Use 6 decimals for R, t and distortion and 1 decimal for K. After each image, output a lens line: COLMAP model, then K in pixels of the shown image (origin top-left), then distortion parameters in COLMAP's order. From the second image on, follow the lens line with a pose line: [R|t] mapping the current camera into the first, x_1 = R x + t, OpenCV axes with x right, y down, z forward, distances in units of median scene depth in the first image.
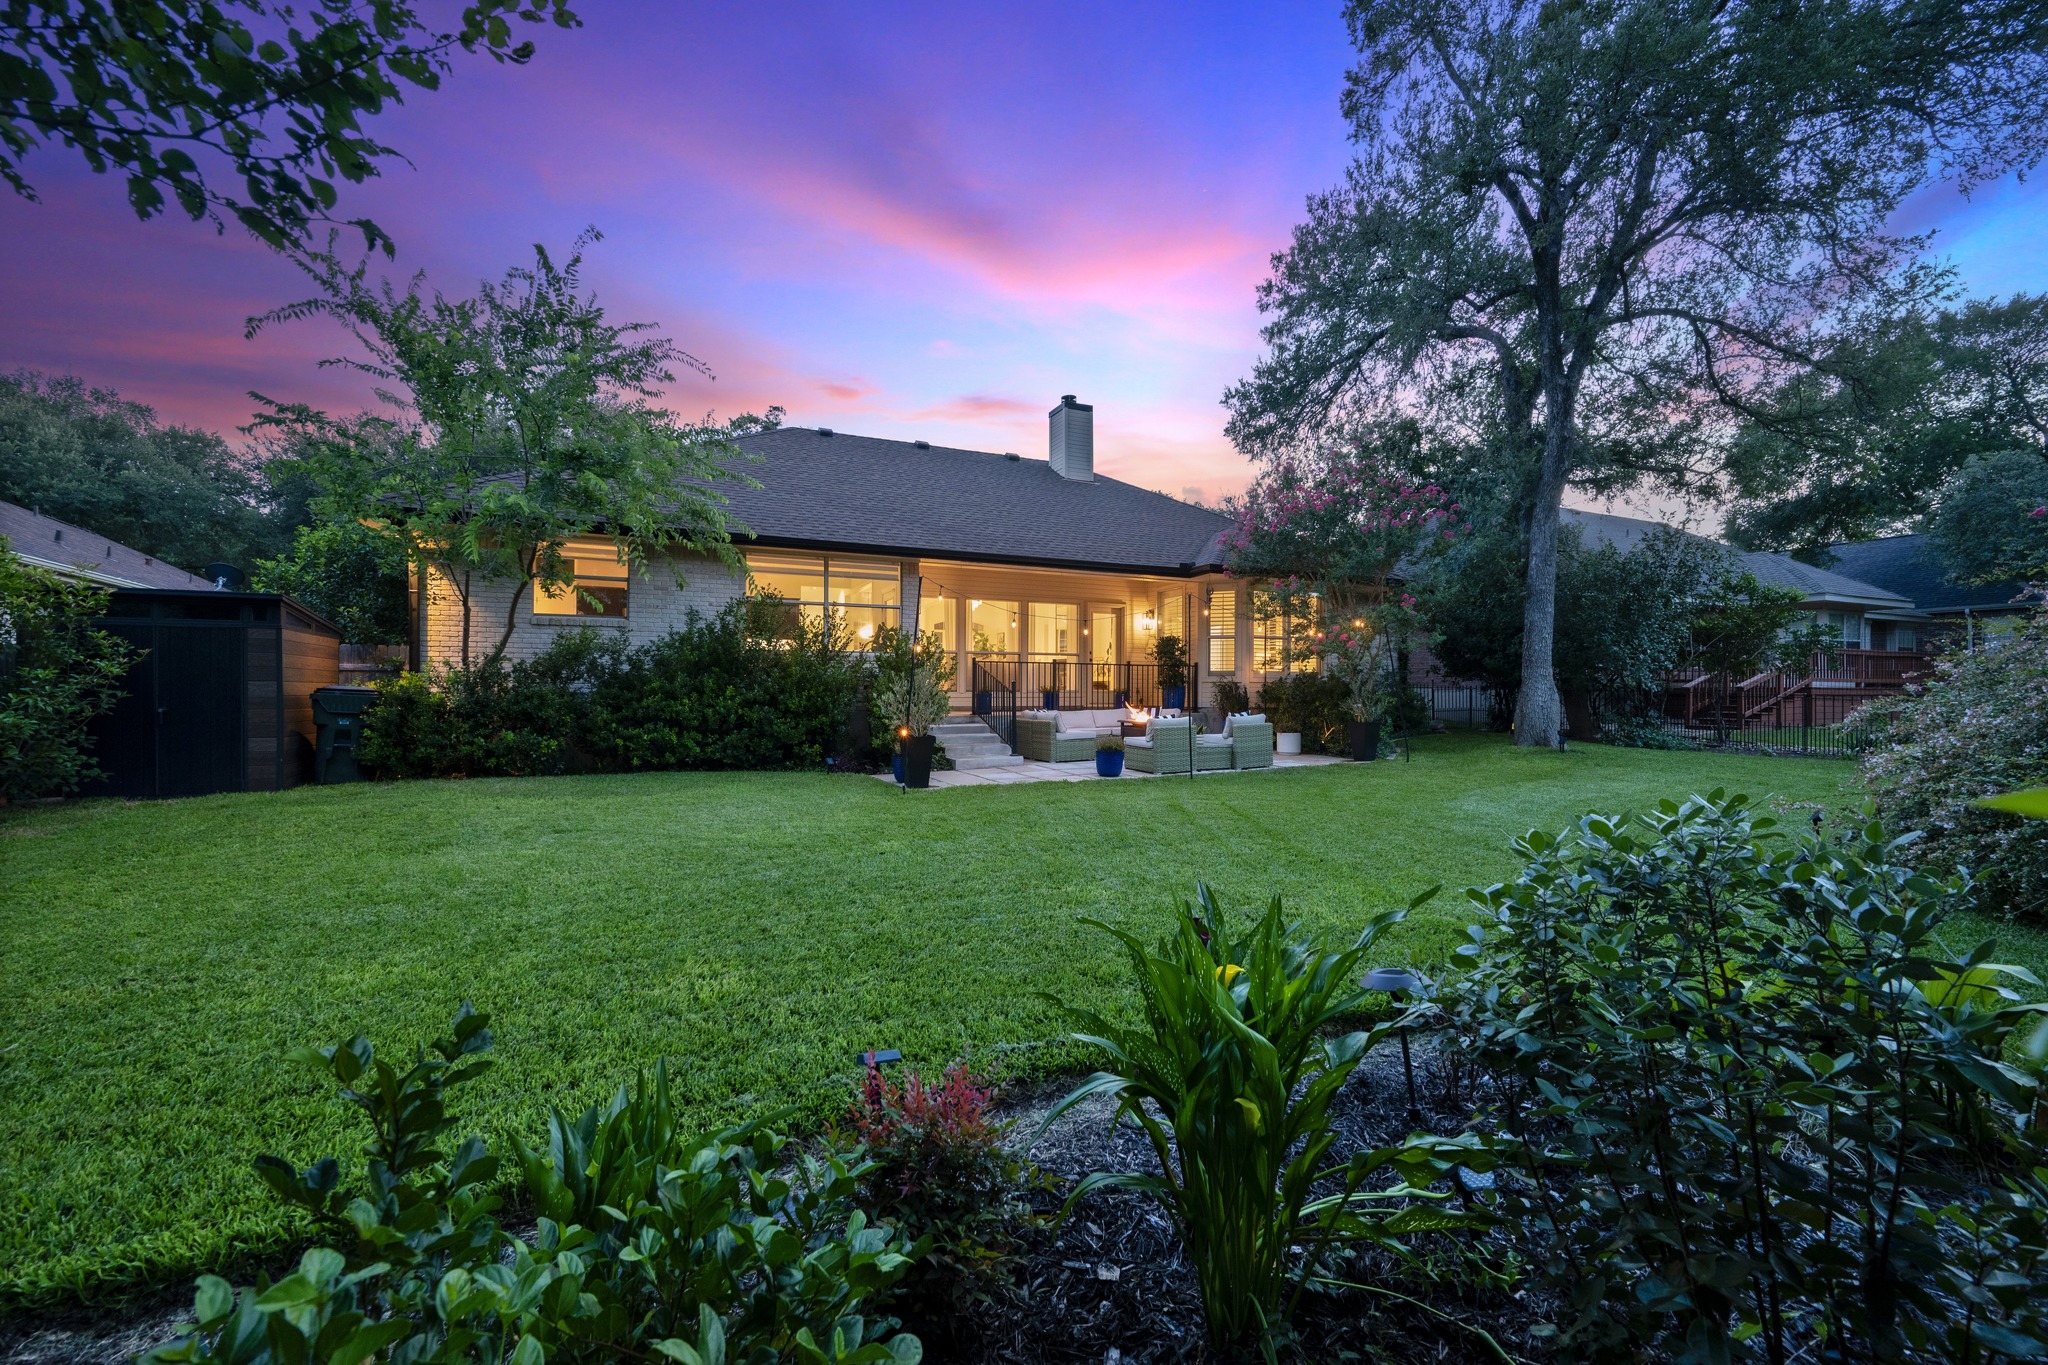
lens RADIAL K [[807.9, 0, 1029.0], [0, 807.9, 688.0], [0, 0, 1]] dist [-0.000708, -0.000195]
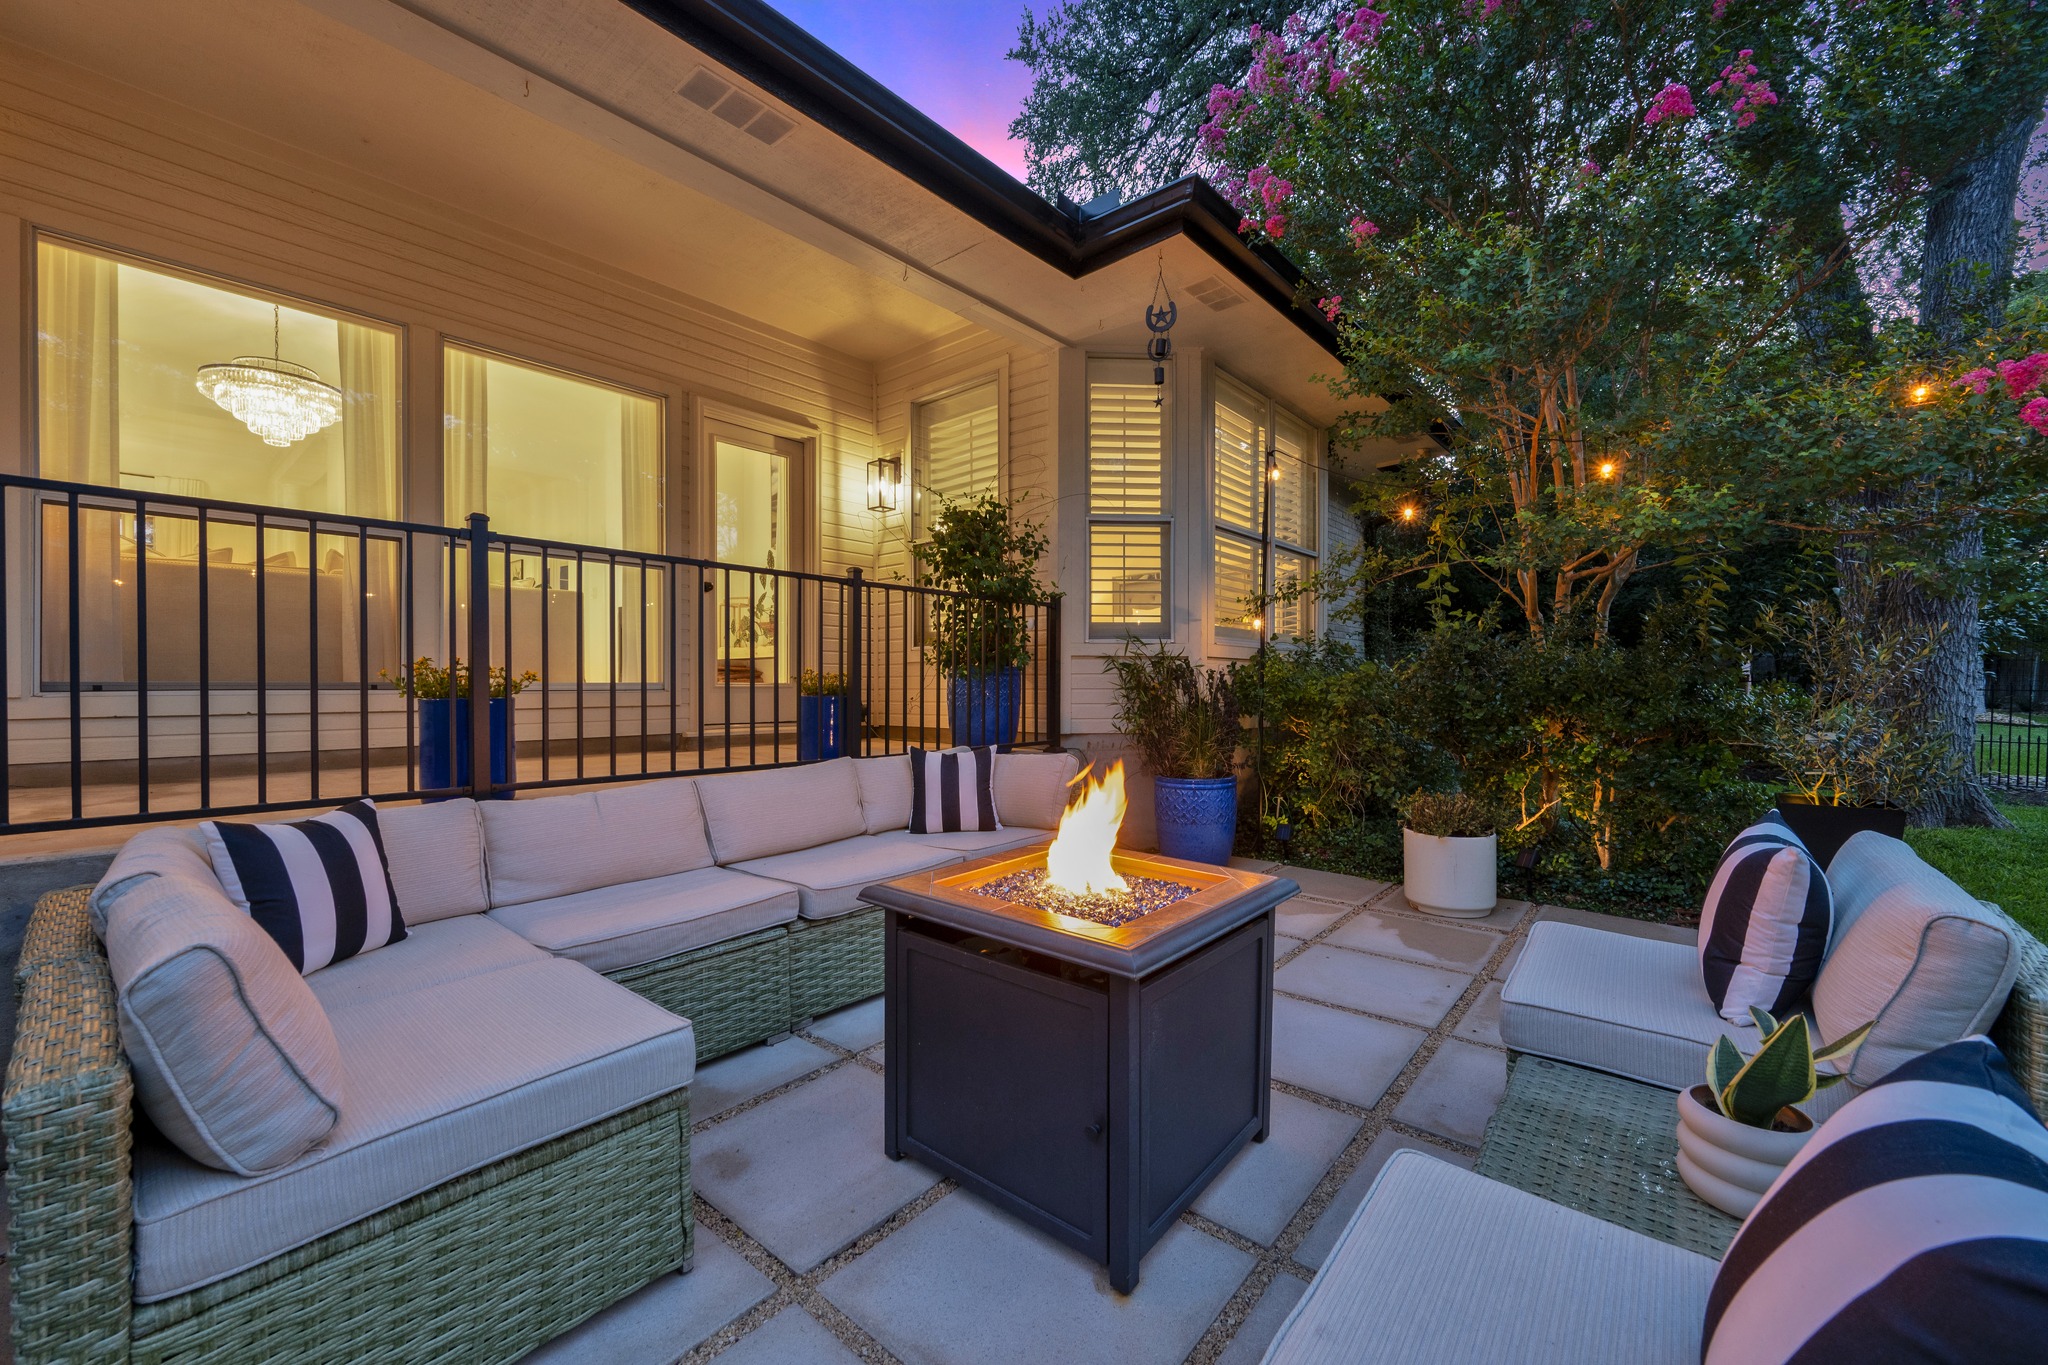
lens RADIAL K [[807.9, 0, 1029.0], [0, 807.9, 688.0], [0, 0, 1]] dist [-0.000708, -0.000195]
pose [[0.916215, -0.006461, 0.400635, 0.069776], [0.006260, 0.999979, 0.001809, 0.003975], [-0.400638, 0.000851, 0.916236, 0.708158]]
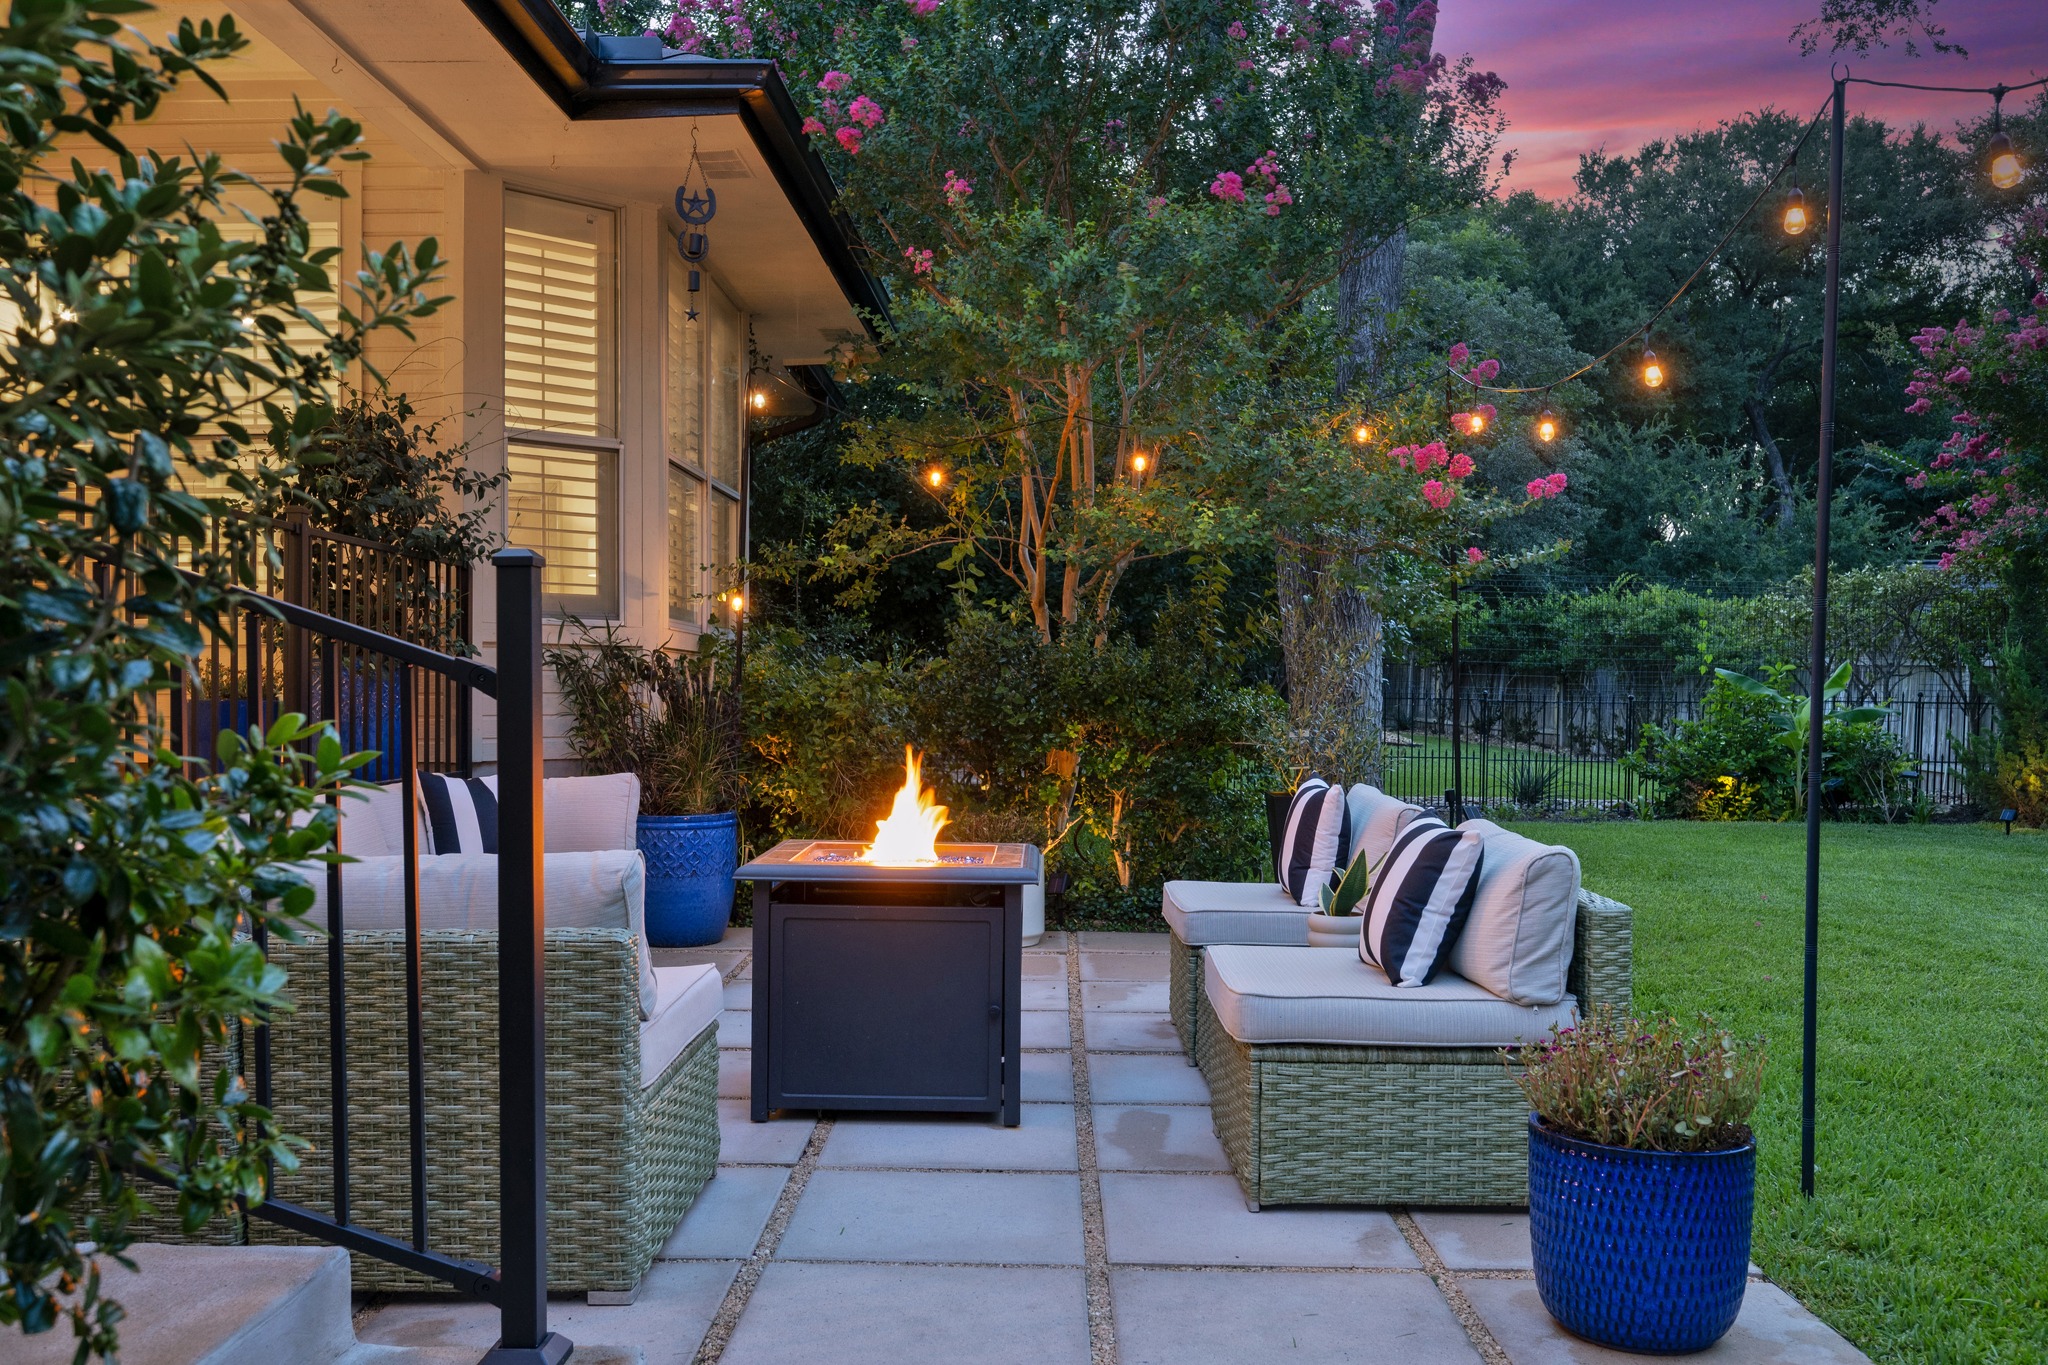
lens RADIAL K [[1749.0, 0, 1024.0], [0, 1749.0, 682.5], [0, 0, 1]] dist [0.000637, 0.001082]
pose [[0.460451, 0.003564, 0.887678, -0.120795], [0.007506, 0.999941, -0.007908, 0.007016], [-0.887653, 0.010304, 0.460397, 0.662536]]
